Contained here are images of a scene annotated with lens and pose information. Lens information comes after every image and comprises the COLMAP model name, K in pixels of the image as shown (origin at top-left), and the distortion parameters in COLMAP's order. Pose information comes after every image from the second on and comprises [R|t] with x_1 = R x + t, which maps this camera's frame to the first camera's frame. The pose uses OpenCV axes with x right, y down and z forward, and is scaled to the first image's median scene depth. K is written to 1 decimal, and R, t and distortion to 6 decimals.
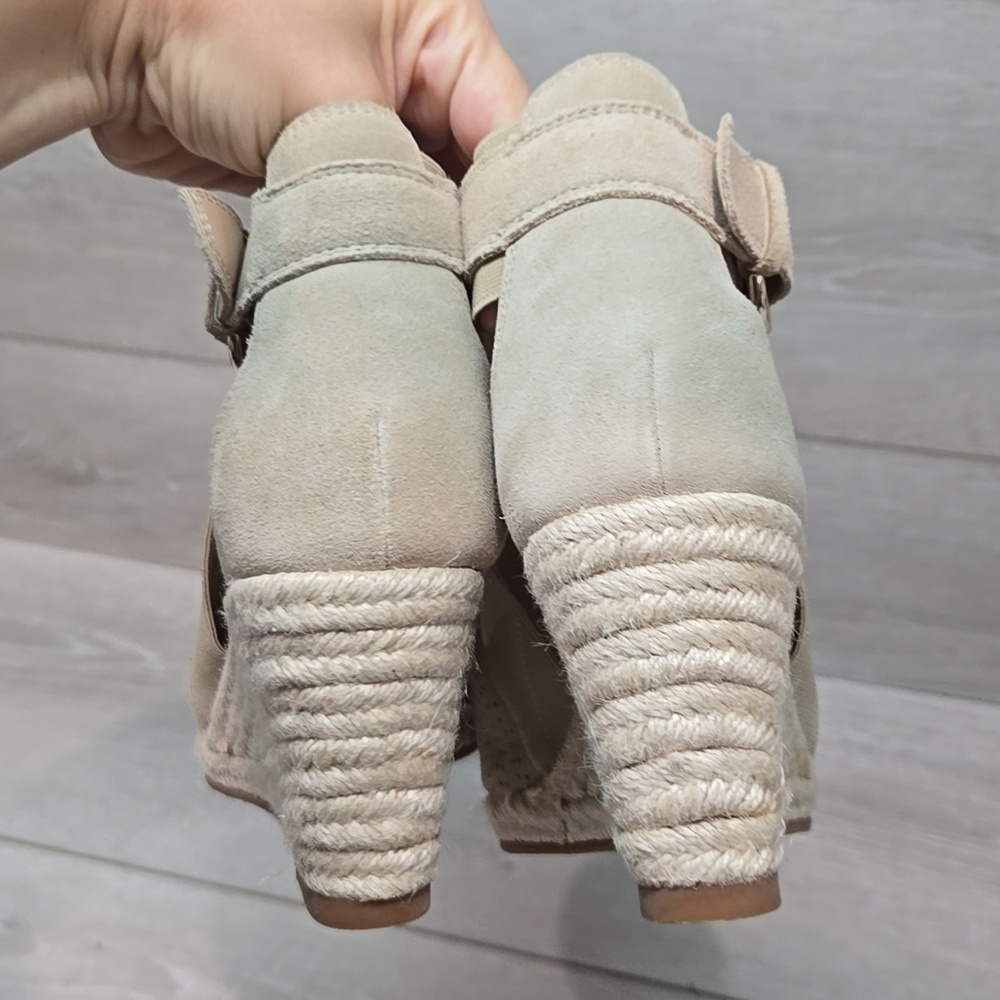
lens RADIAL K [[1481.6, 0, 500.0], [0, 1481.6, 500.0], [0, 0, 1]] dist [0.057628, -0.099236]
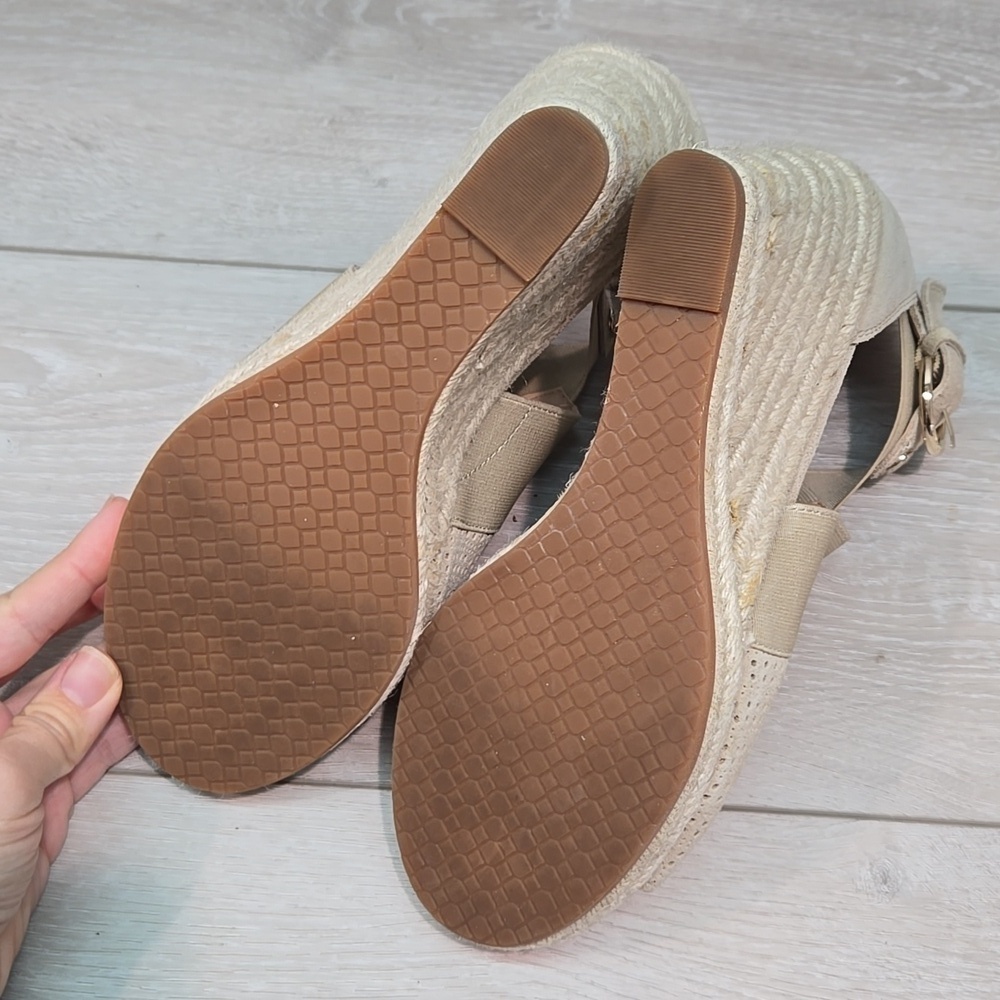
lens RADIAL K [[1481.6, 0, 500.0], [0, 1481.6, 500.0], [0, 0, 1]] dist [0.057628, -0.099236]
pose [[0.971044, -0.175528, 0.162061, -0.099699], [0.078535, 0.875194, 0.477355, -0.007098], [-0.225624, -0.450805, 0.863637, 0.123781]]
